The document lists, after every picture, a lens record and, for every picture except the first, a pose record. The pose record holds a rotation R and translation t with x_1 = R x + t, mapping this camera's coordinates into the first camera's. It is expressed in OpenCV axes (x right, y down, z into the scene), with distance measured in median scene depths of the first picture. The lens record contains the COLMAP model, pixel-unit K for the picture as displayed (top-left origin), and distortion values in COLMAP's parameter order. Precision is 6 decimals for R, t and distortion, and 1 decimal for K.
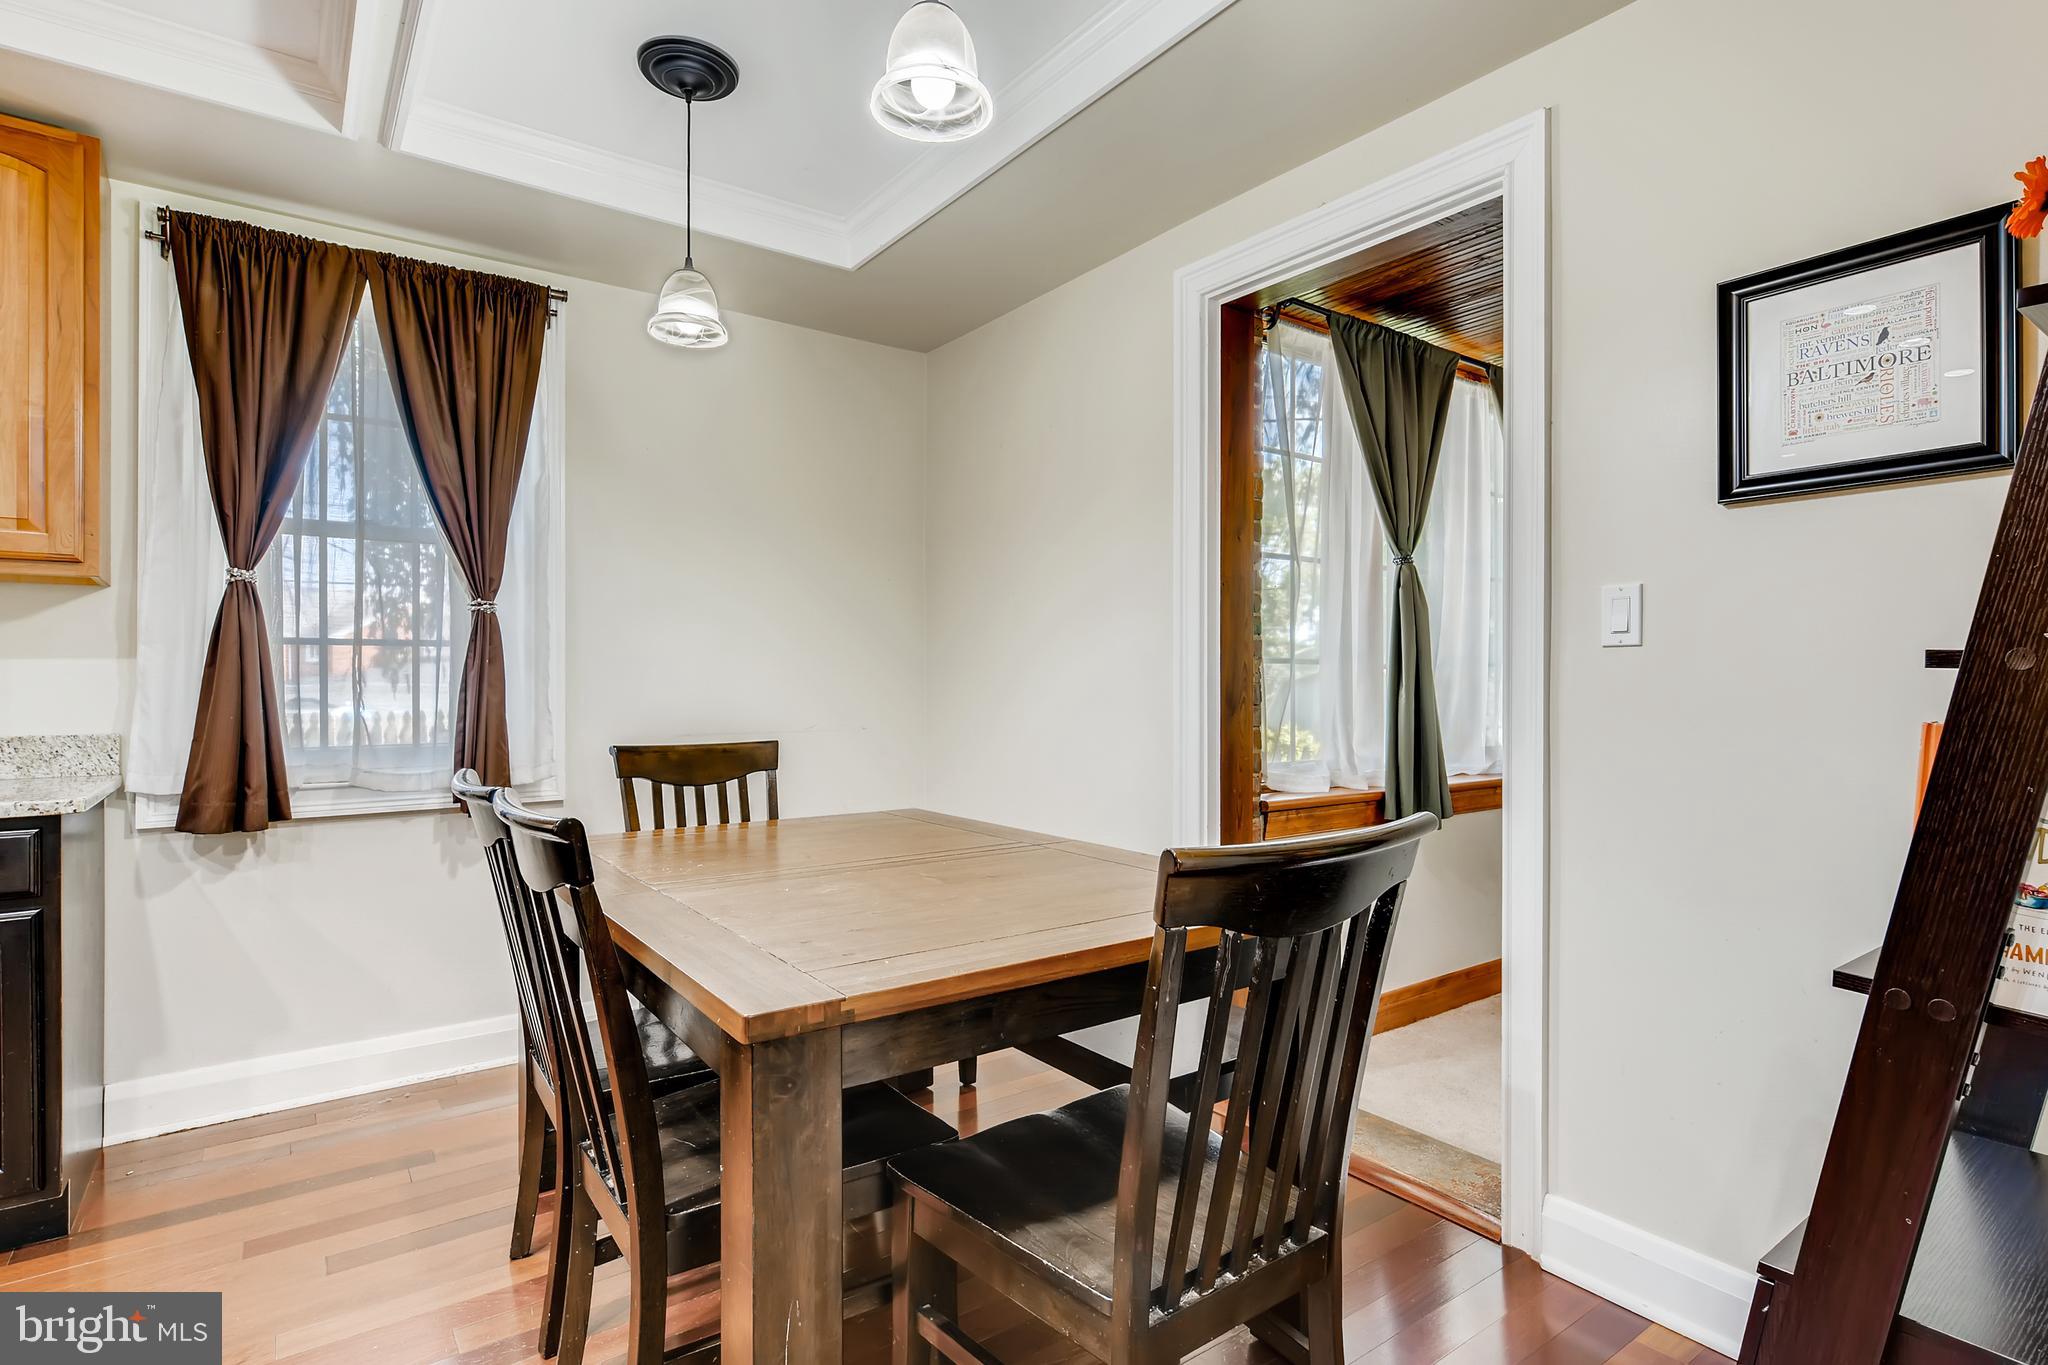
lens RADIAL K [[1034.1, 0, 1024.6], [0, 1034.1, 688.5], [0, 0, 1]] dist [-0.001398, 0.002293]
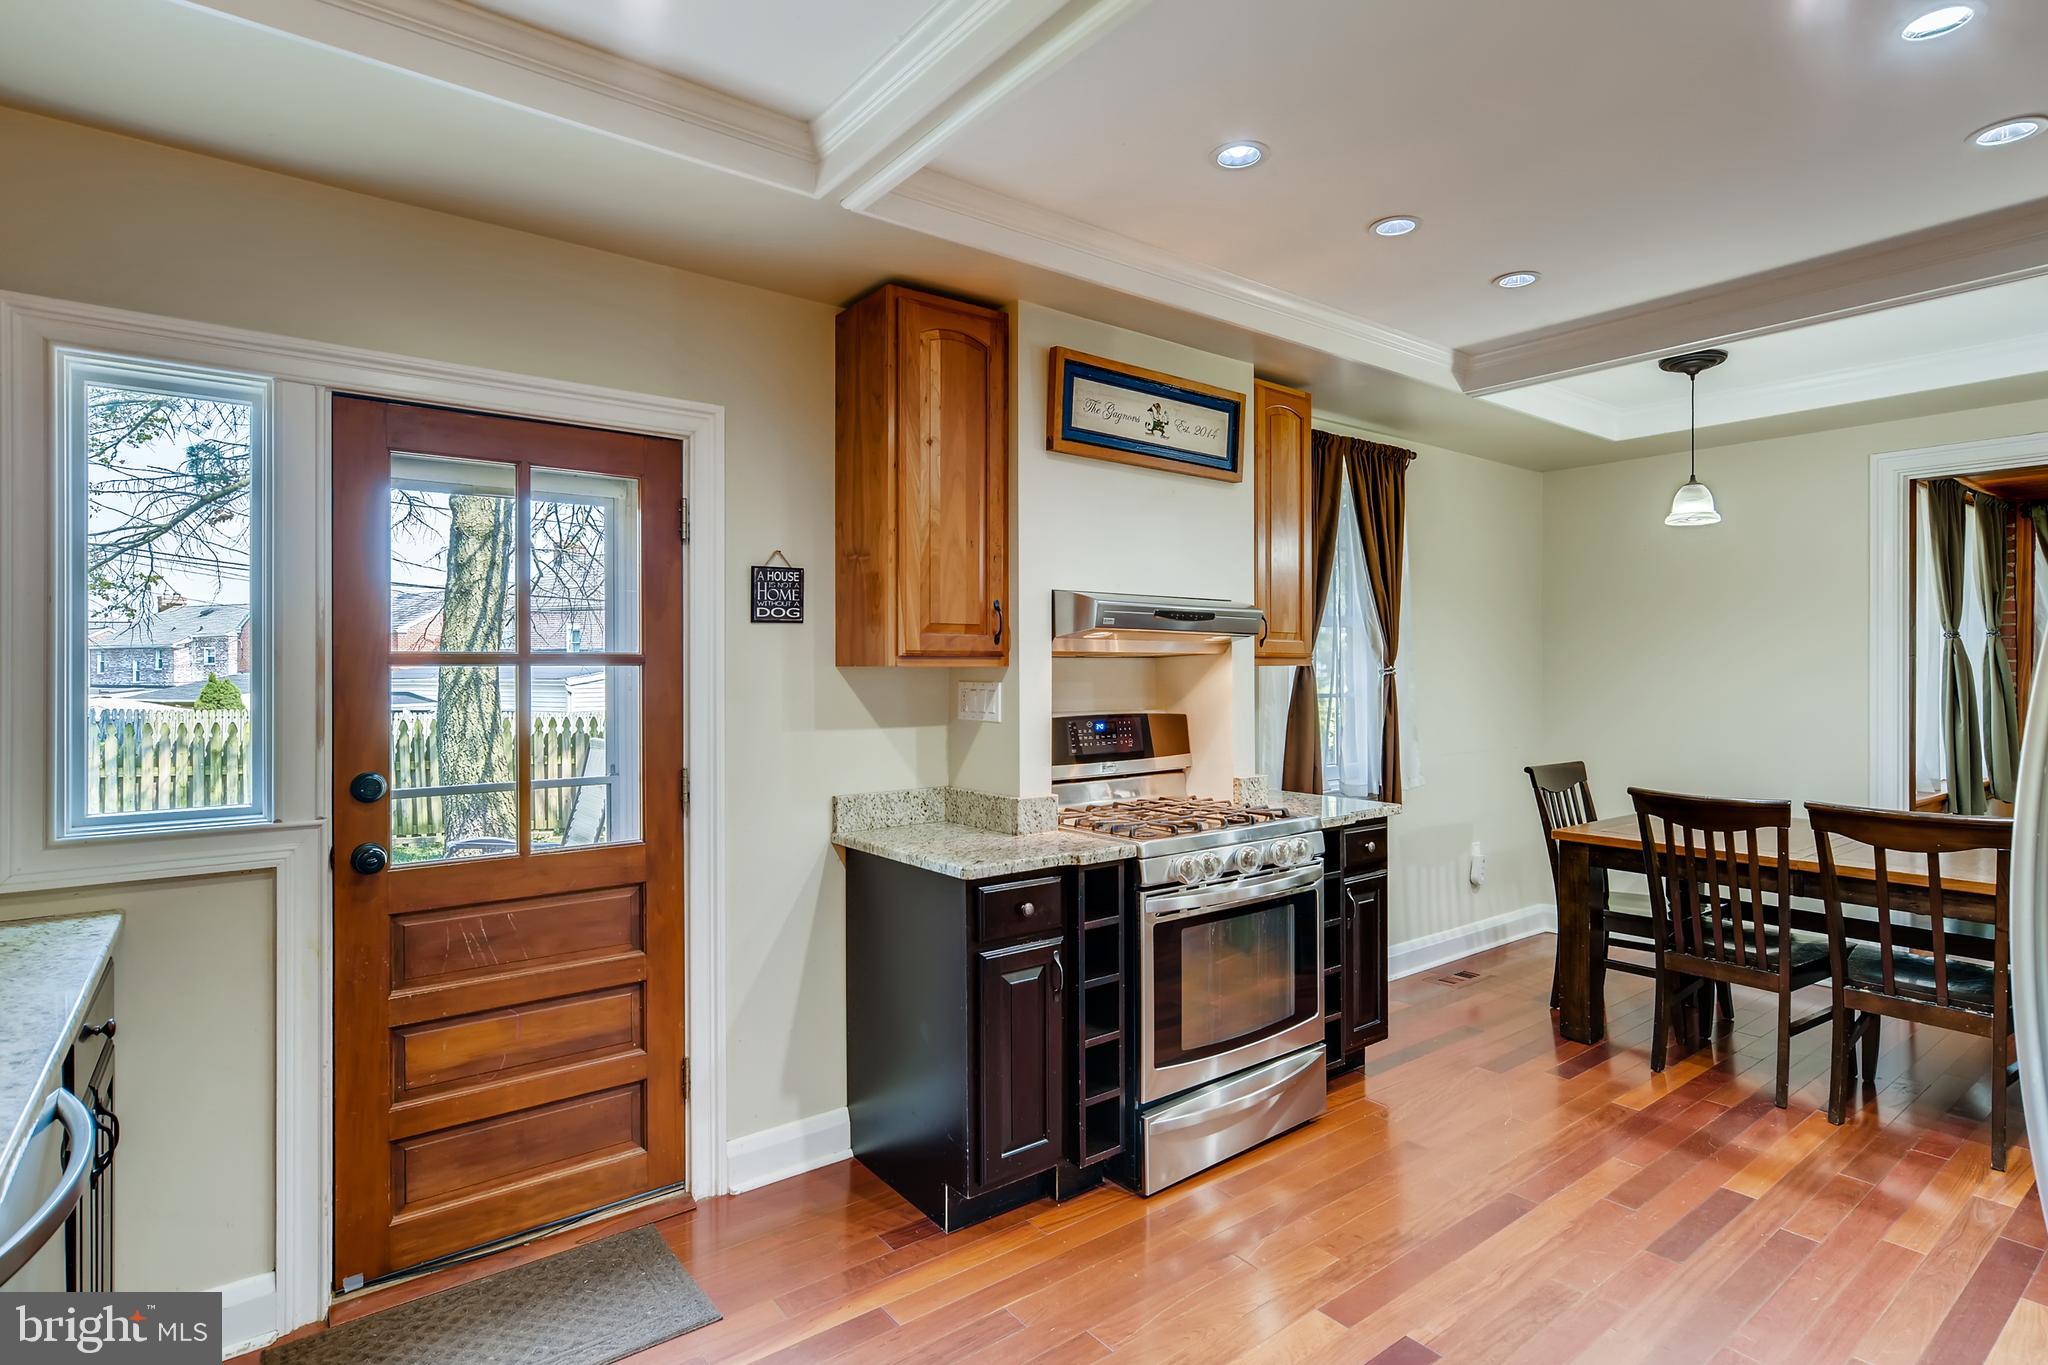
lens RADIAL K [[1034.1, 0, 1026.3], [0, 1034.1, 668.8], [0, 0, 1]] dist [-0.001398, 0.002293]
pose [[0.999661, -0.001775, 0.025994, -1.424839], [0.001807, 0.999998, -0.001211, -0.105450], [-0.025992, 0.001258, 0.999661, -0.619482]]
